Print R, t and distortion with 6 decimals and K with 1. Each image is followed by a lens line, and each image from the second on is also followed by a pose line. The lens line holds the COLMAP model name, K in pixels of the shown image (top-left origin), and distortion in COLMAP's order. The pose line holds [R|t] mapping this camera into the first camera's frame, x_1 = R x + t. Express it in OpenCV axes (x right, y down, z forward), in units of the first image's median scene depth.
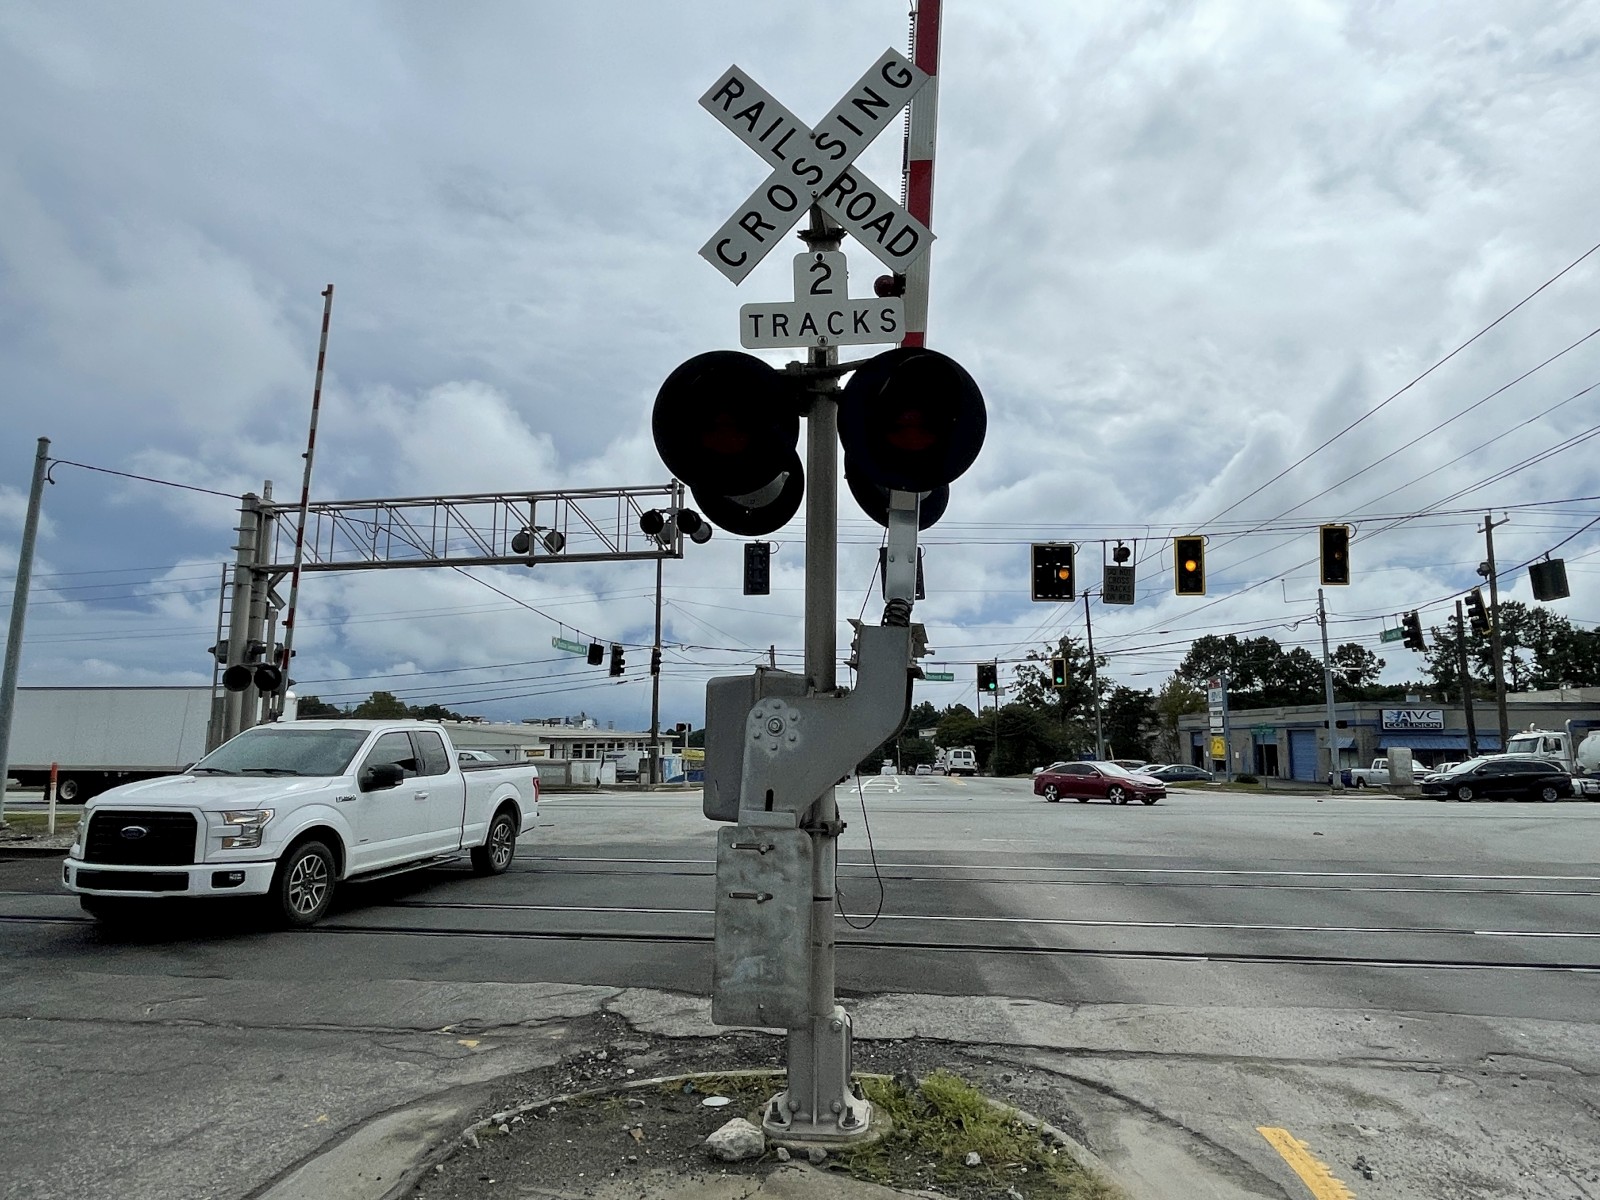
lens RADIAL K [[989.5, 0, 792.7], [0, 989.5, 598.2], [0, 0, 1]] dist [-0.011298, -0.001273]
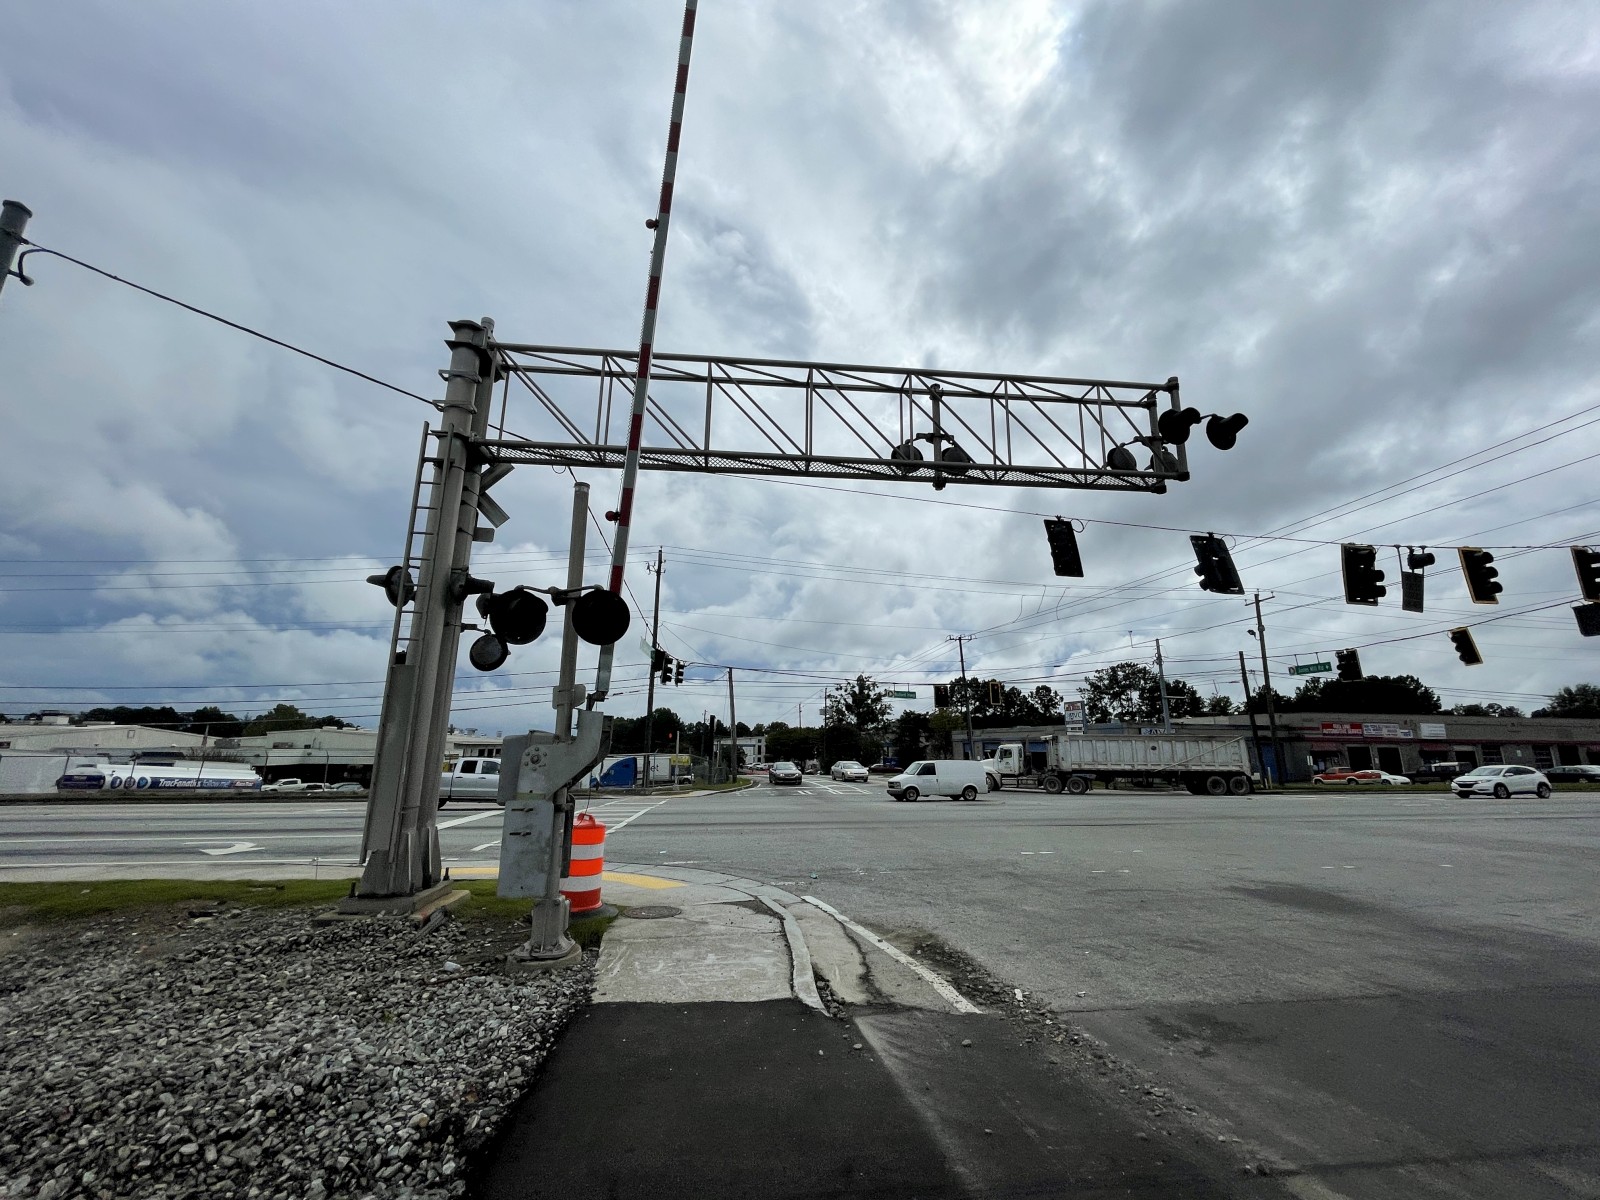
lens RADIAL K [[648.2, 0, 804.4], [0, 648.2, 597.4], [0, 0, 1]] dist [-0.001866, -0.000007]
pose [[0.953483, 0.071605, 0.292820, -0.169922], [-0.046637, 0.994723, -0.091384, 0.030786], [-0.297819, 0.073477, 0.951791, 0.215173]]
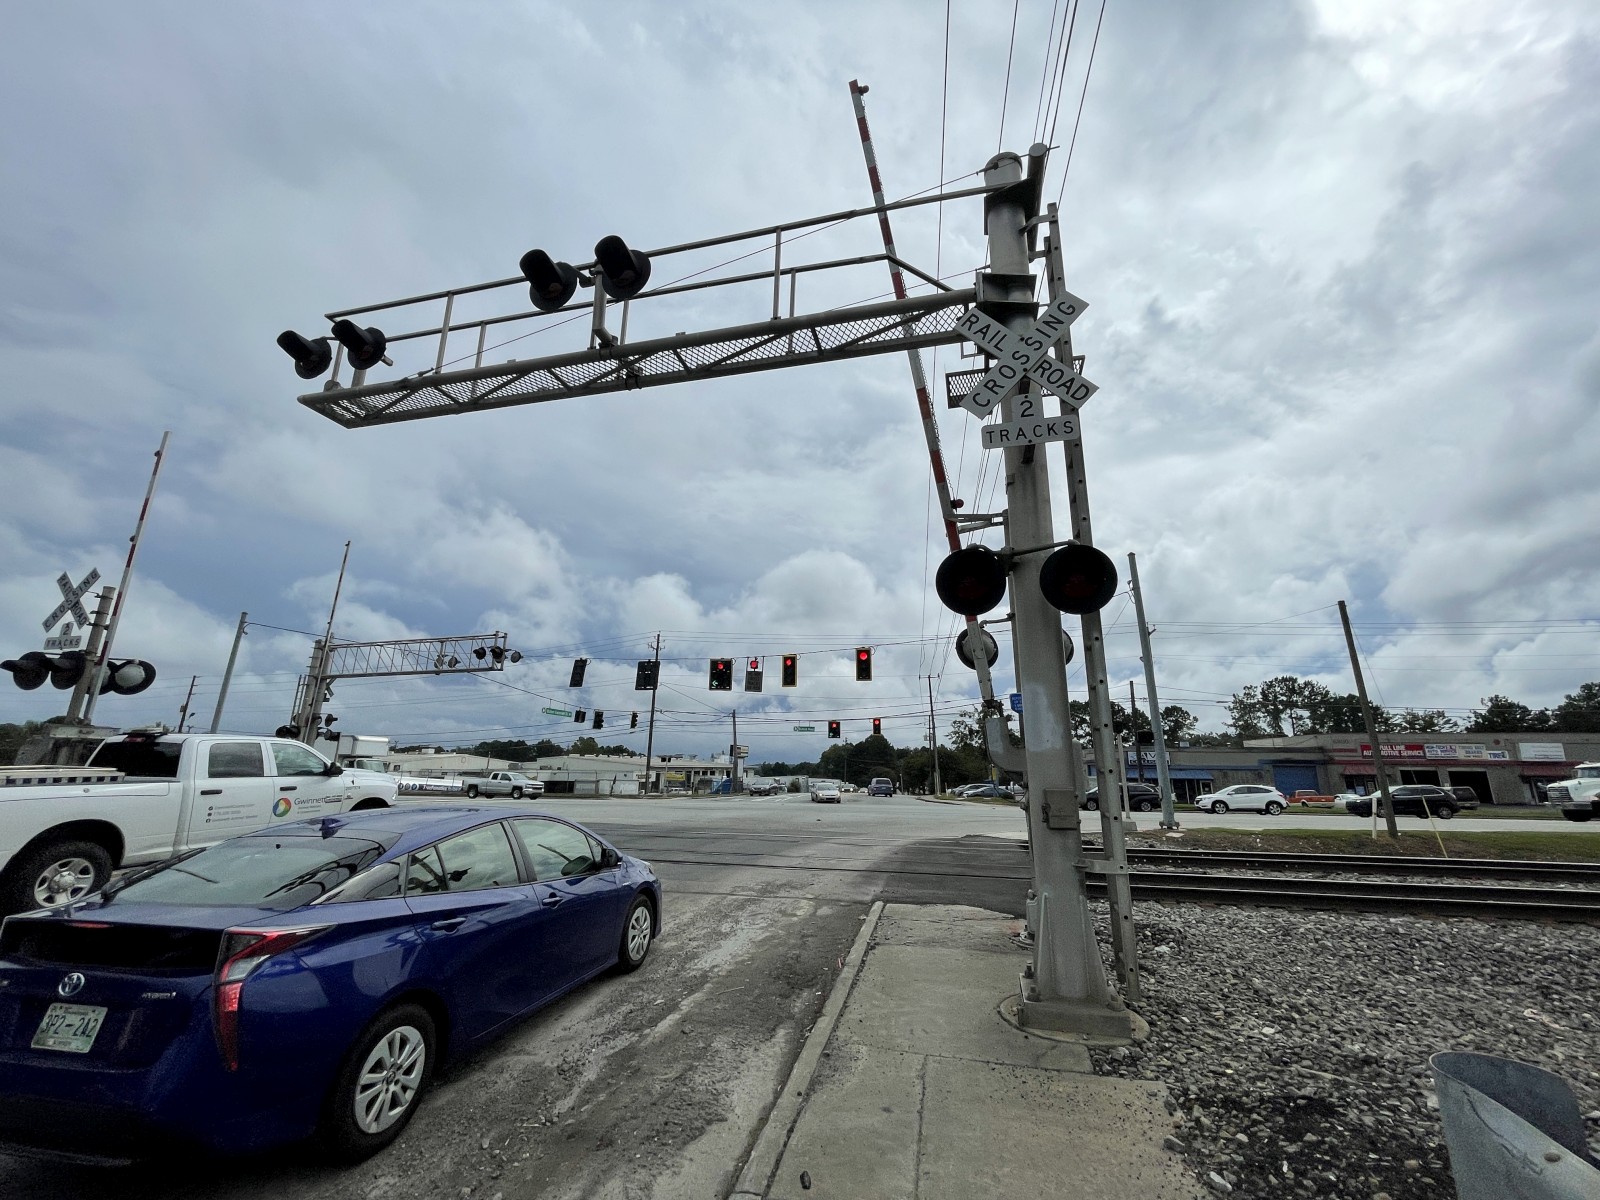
lens RADIAL K [[648.2, 0, 804.4], [0, 648.2, 597.4], [0, 0, 1]] dist [-0.001866, -0.000007]
pose [[0.993632, -0.021931, -0.110515, 0.213501], [0.008714, 0.992893, -0.118687, -0.009229], [0.112332, 0.116968, 0.986762, -0.077364]]
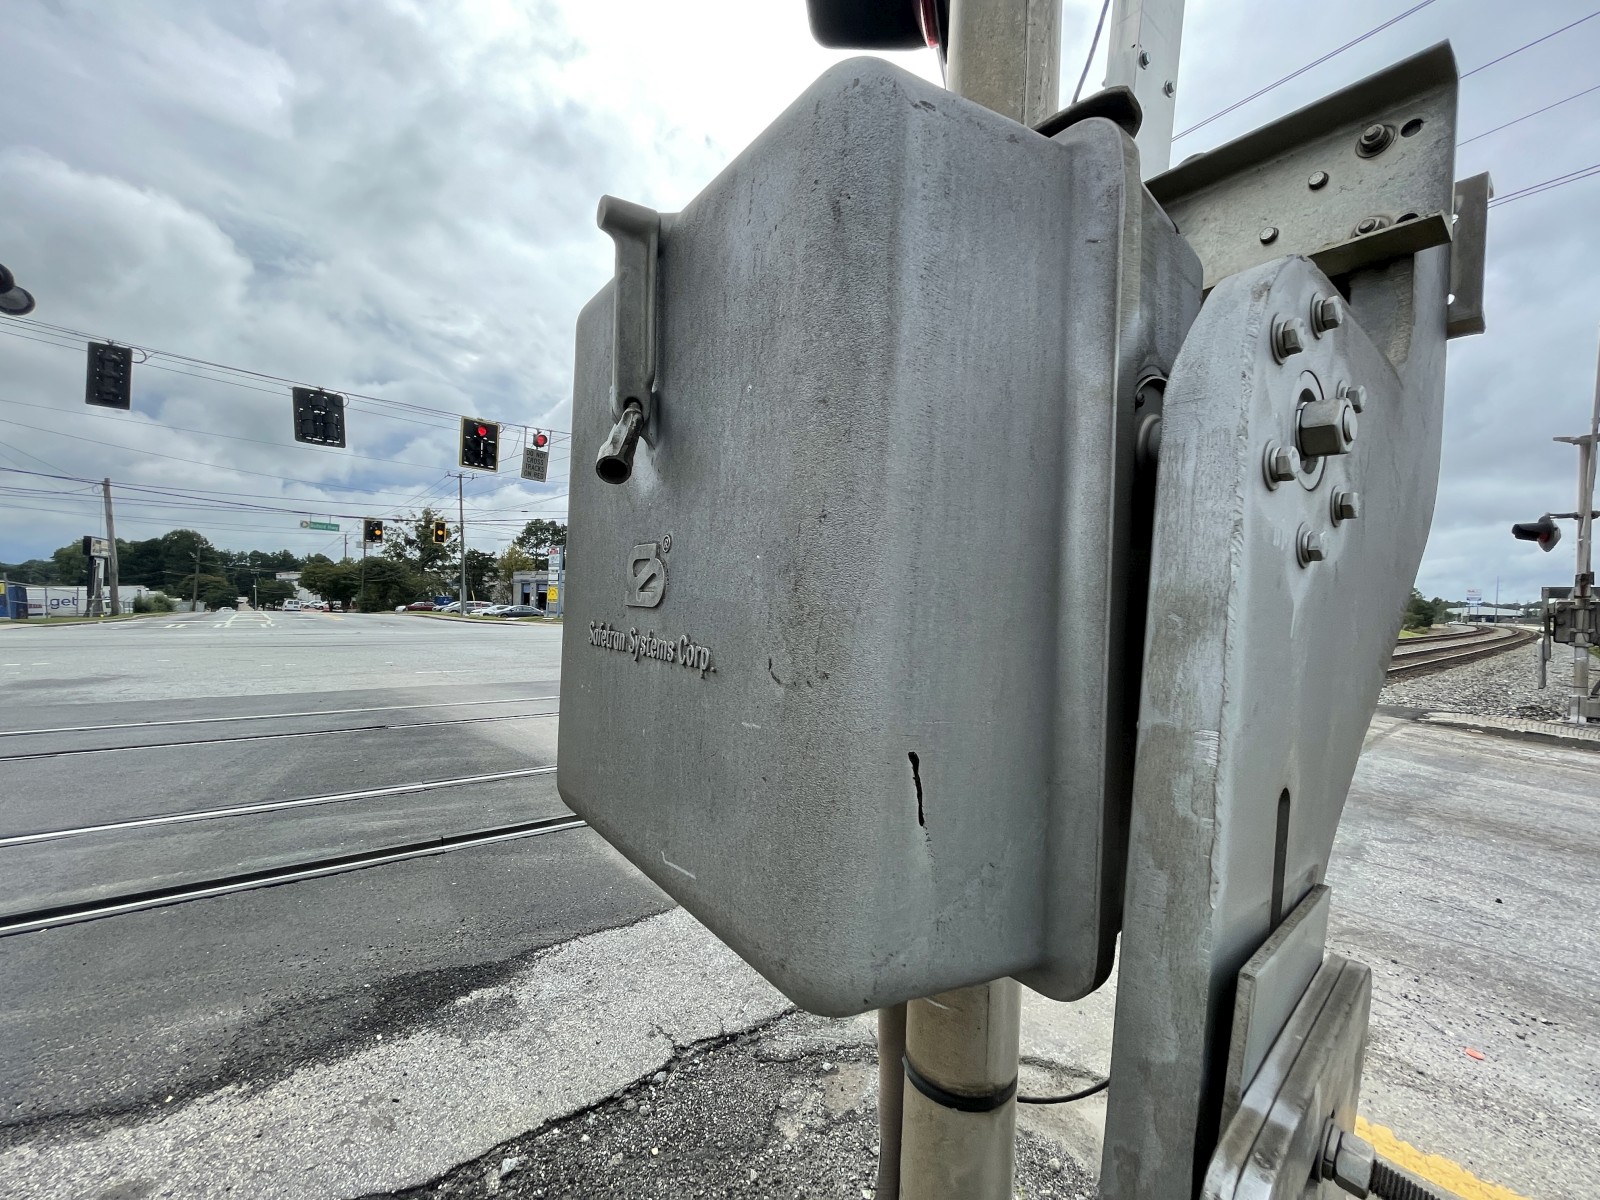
lens RADIAL K [[648.2, 0, 804.4], [0, 648.2, 597.4], [0, 0, 1]] dist [-0.001866, -0.000007]
pose [[0.686418, 0.021269, 0.726896, -0.010855], [-0.133094, 0.986363, 0.096821, 0.010637], [-0.714924, -0.163205, 0.679888, 0.065021]]
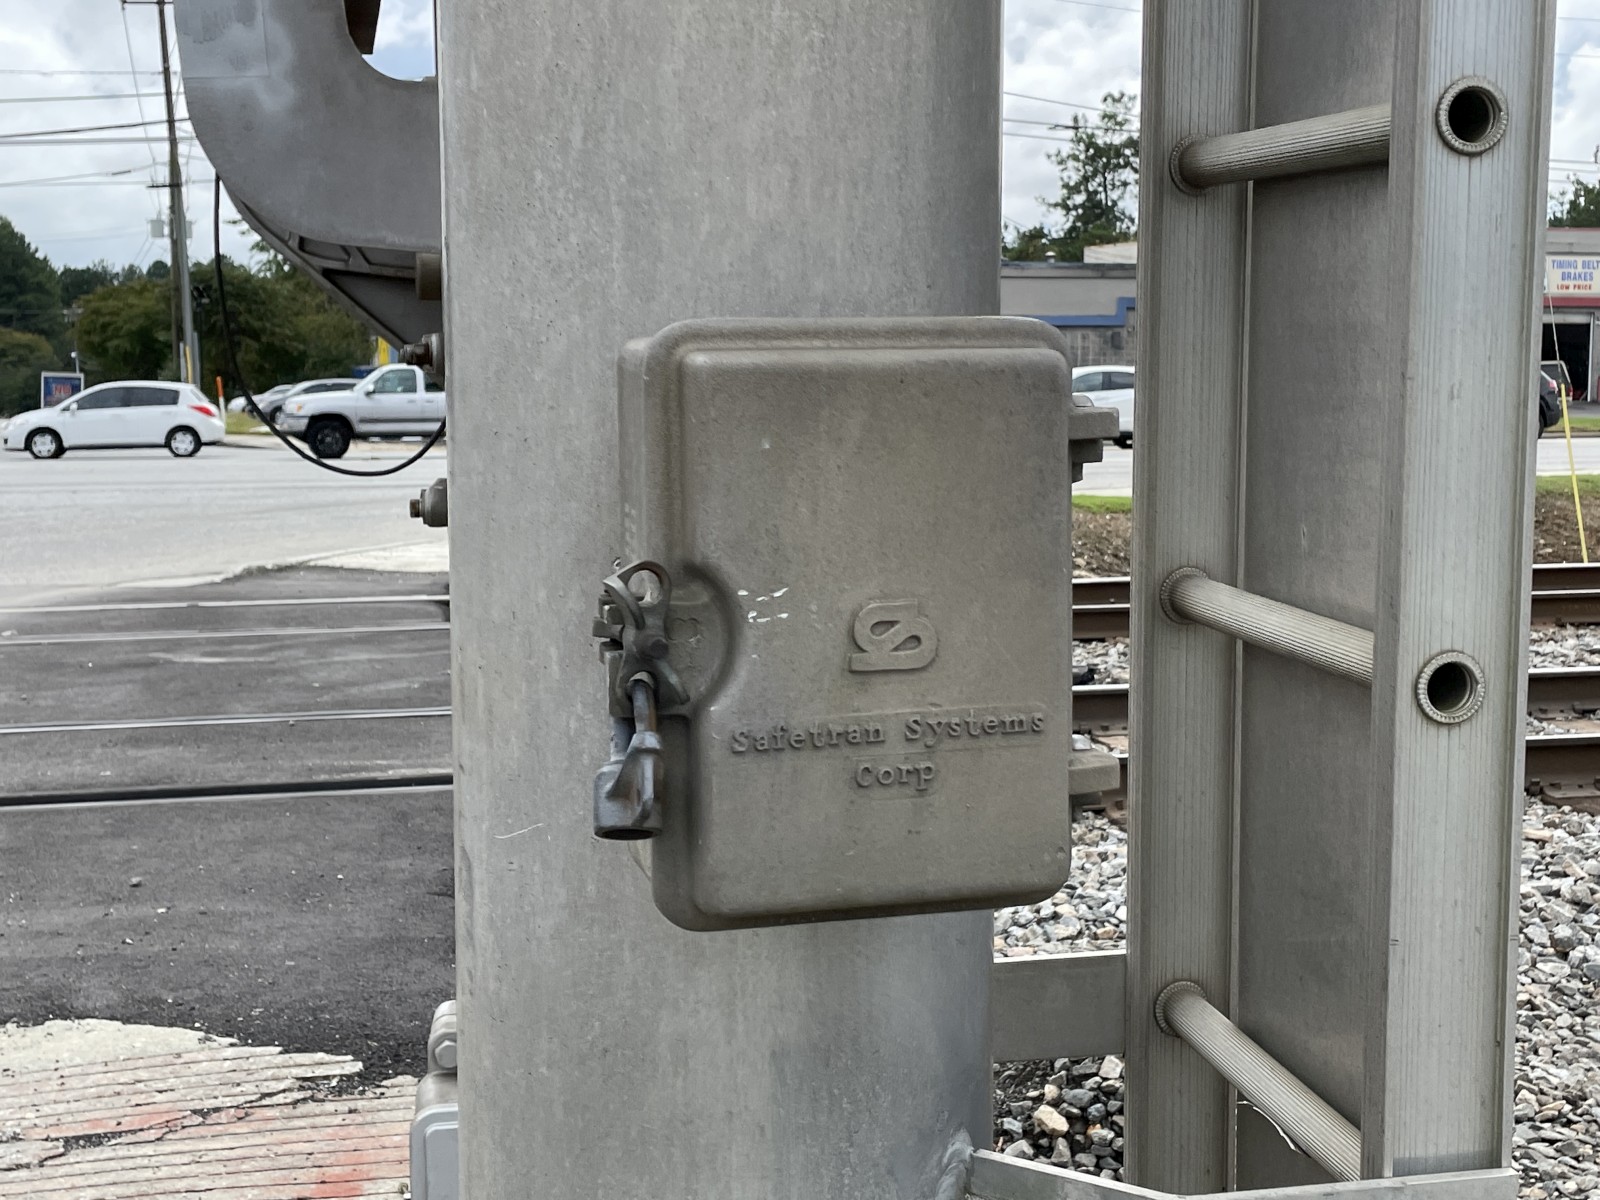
lens RADIAL K [[2108.0, 0, 800.0], [0, 2108.0, 600.0], [0, 0, 1]] dist [0.053121, -0.019887]
pose [[0.938760, -0.045426, 0.341564, 0.228335], [-0.045095, 0.966549, 0.252487, 0.002349], [-0.341607, -0.252427, 0.905309, -0.010643]]
